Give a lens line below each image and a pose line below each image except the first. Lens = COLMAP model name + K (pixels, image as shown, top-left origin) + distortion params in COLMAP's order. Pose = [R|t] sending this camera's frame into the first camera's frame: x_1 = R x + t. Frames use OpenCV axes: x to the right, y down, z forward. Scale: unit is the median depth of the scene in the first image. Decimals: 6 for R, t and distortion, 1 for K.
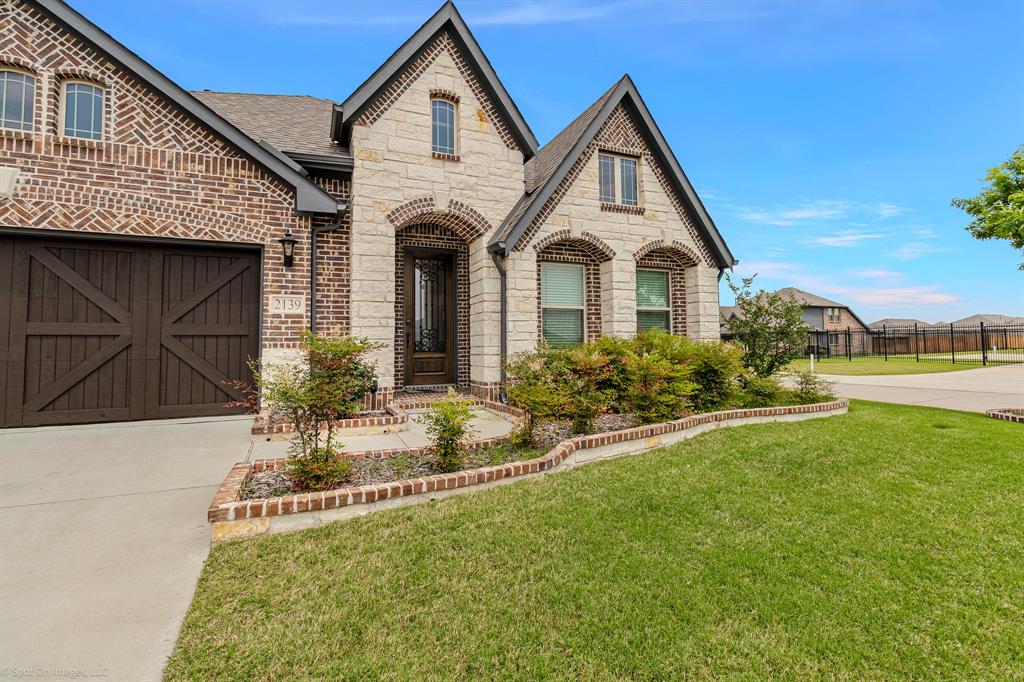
lens RADIAL K [[474.7, 0, 512.6], [0, 474.7, 331.1], [0, 0, 1]] dist [0.004278, 0.000658]
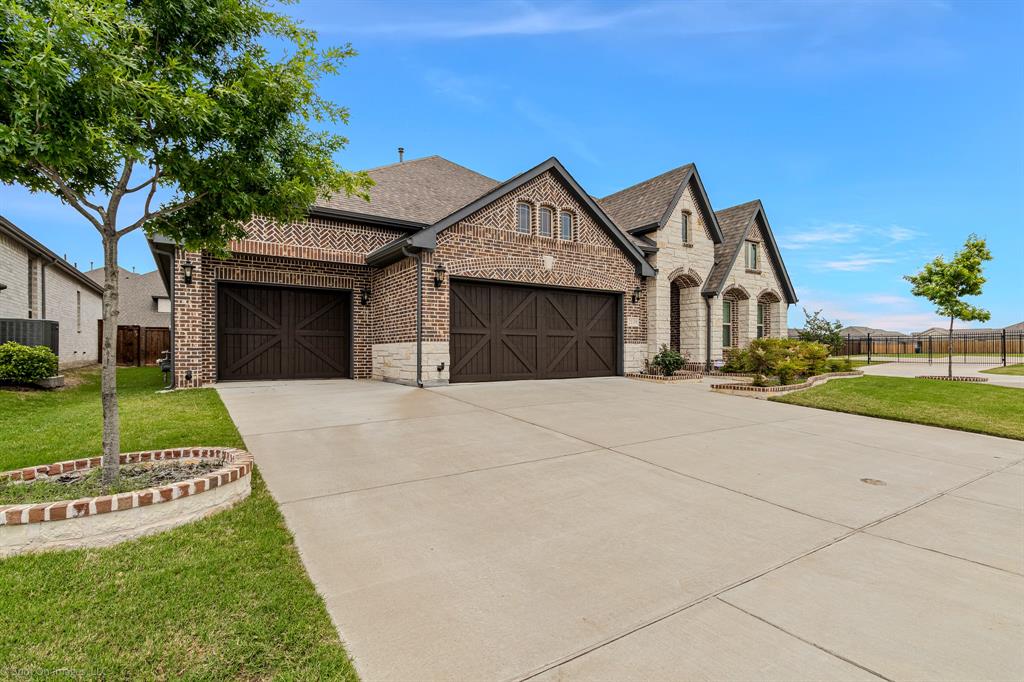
lens RADIAL K [[474.7, 0, 511.2], [0, 474.7, 358.0], [0, 0, 1]] dist [0.004278, 0.000658]
pose [[0.985085, 0.010034, 0.171777, -1.079425], [-0.019285, 0.998447, 0.052270, 0.001238], [-0.170986, -0.054803, 0.983748, -0.730949]]
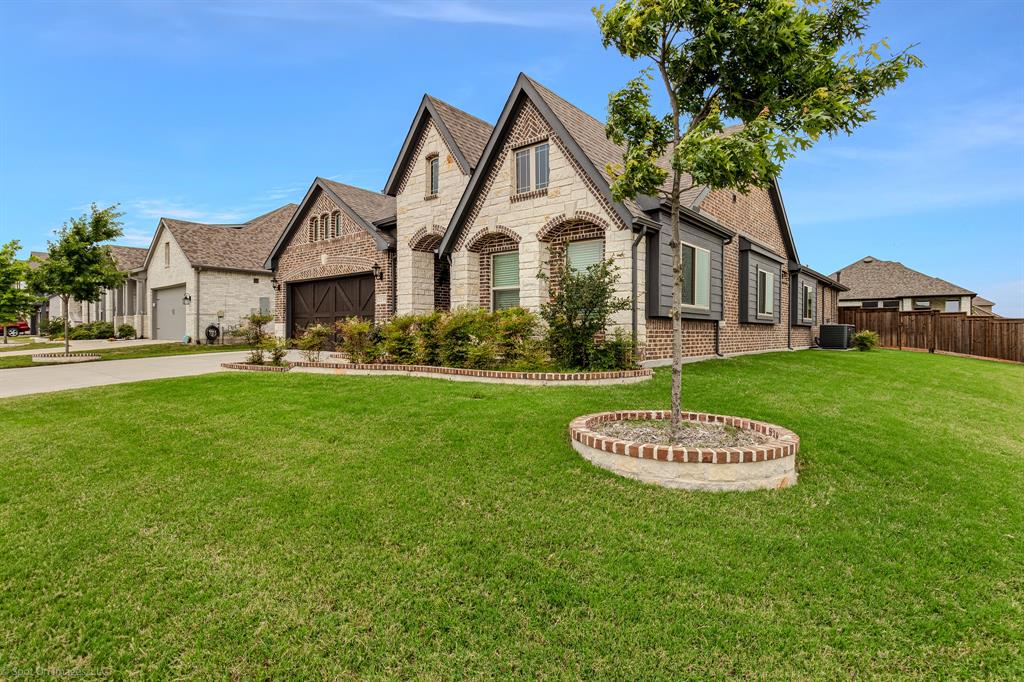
lens RADIAL K [[521.1, 0, 515.6], [0, 521.1, 336.8], [0, 0, 1]] dist [-0.002030, -0.001647]
pose [[0.439777, 0.027912, -0.897673, 1.402227], [0.039518, 0.997947, 0.050390, 0.011239], [0.897237, -0.057635, 0.437772, 0.441686]]
